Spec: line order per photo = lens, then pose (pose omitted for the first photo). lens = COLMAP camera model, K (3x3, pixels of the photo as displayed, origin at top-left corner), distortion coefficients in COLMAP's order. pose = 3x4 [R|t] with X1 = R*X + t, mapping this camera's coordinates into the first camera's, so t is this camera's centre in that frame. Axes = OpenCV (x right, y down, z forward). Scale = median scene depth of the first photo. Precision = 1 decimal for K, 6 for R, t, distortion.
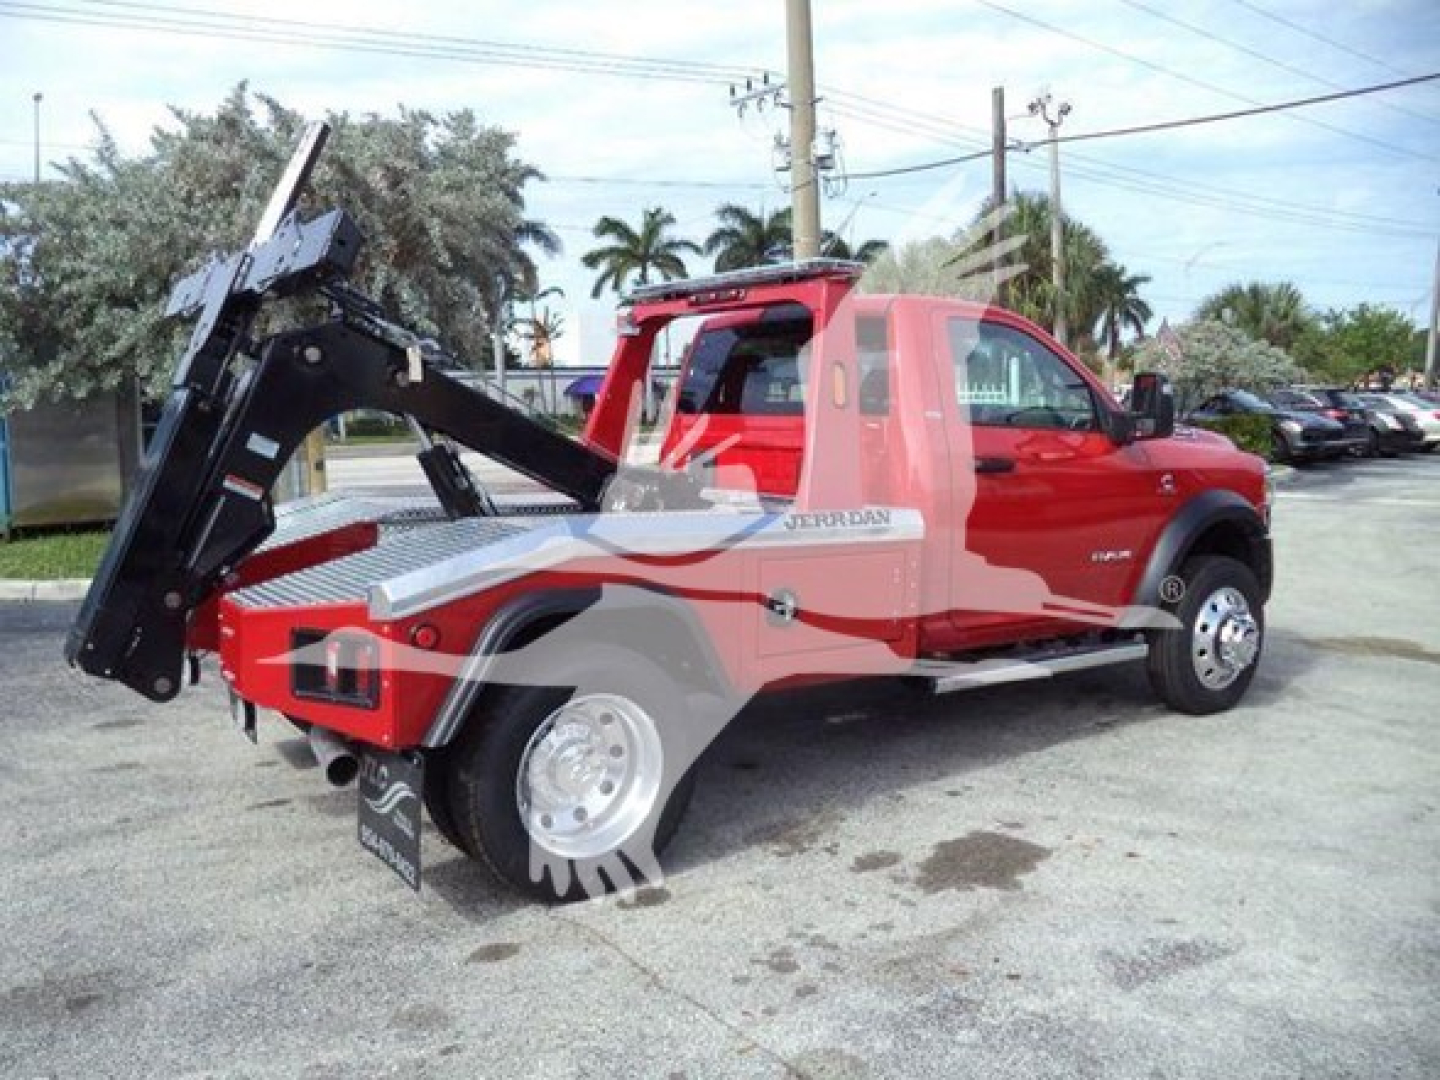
lens RADIAL K [[1344.8, 0, 720.0], [0, 1344.8, 540.0], [0, 0, 1]] dist [0.063179, 0.003169]
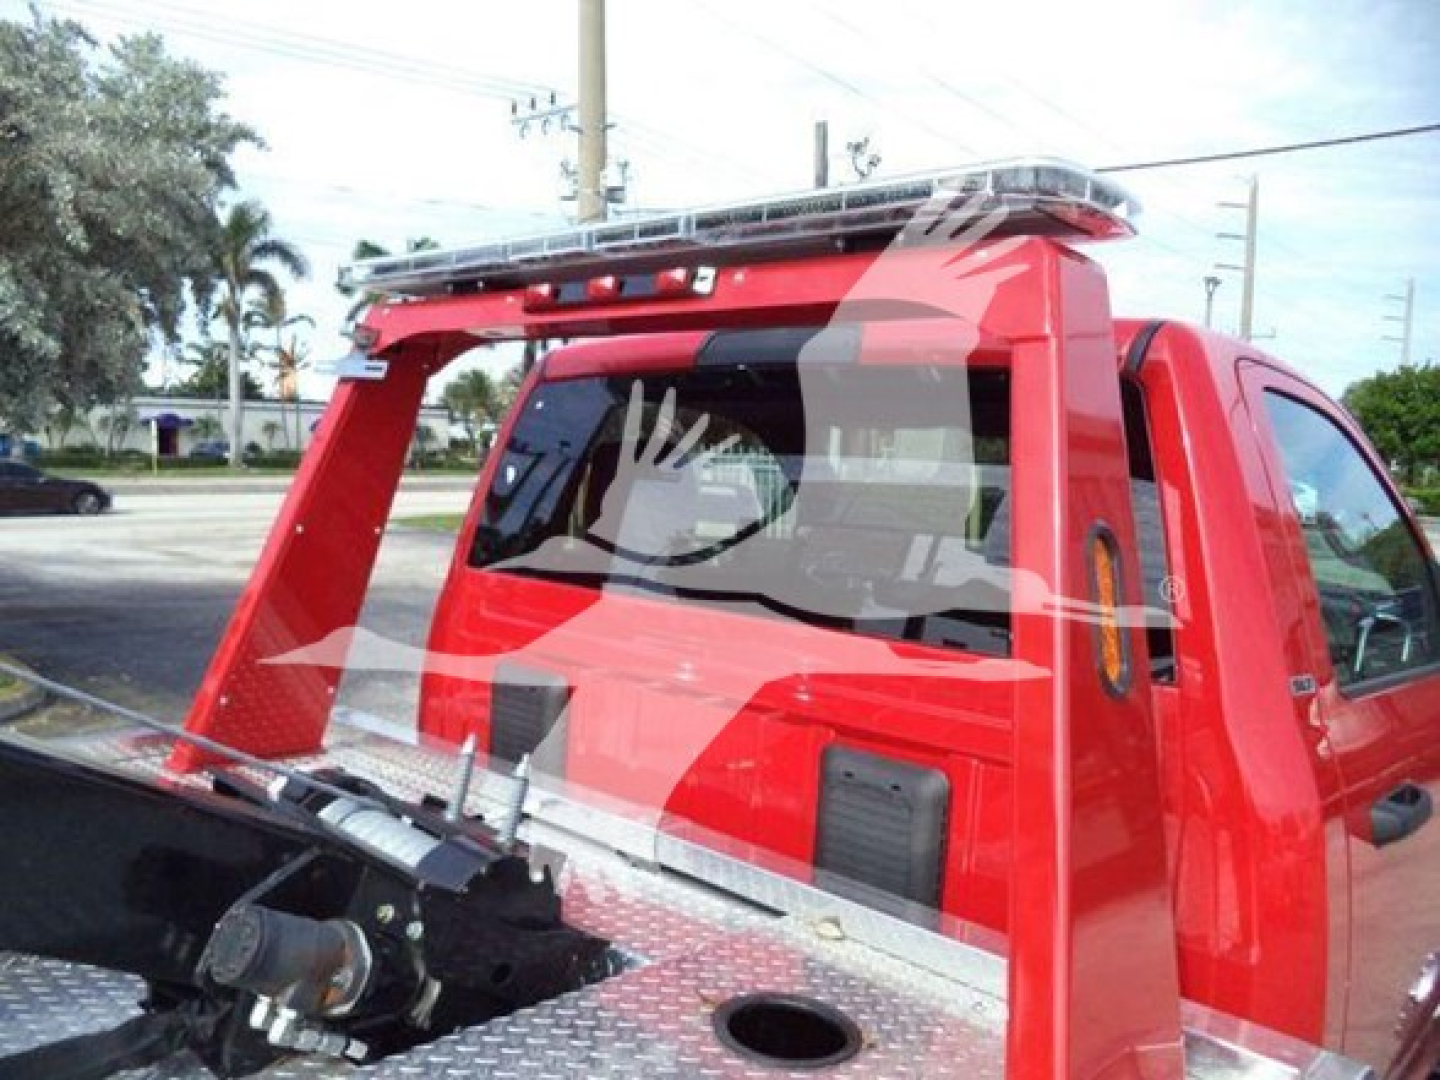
lens RADIAL K [[1163.2, 0, 689.1], [0, 1163.2, 471.4], [0, 0, 1]] dist [-0.010473, -0.007780]
pose [[0.981090, 0.040558, 0.189255, -0.021093], [-0.026775, 0.996837, -0.074823, -0.060275], [-0.191691, 0.068341, 0.979073, 0.382369]]
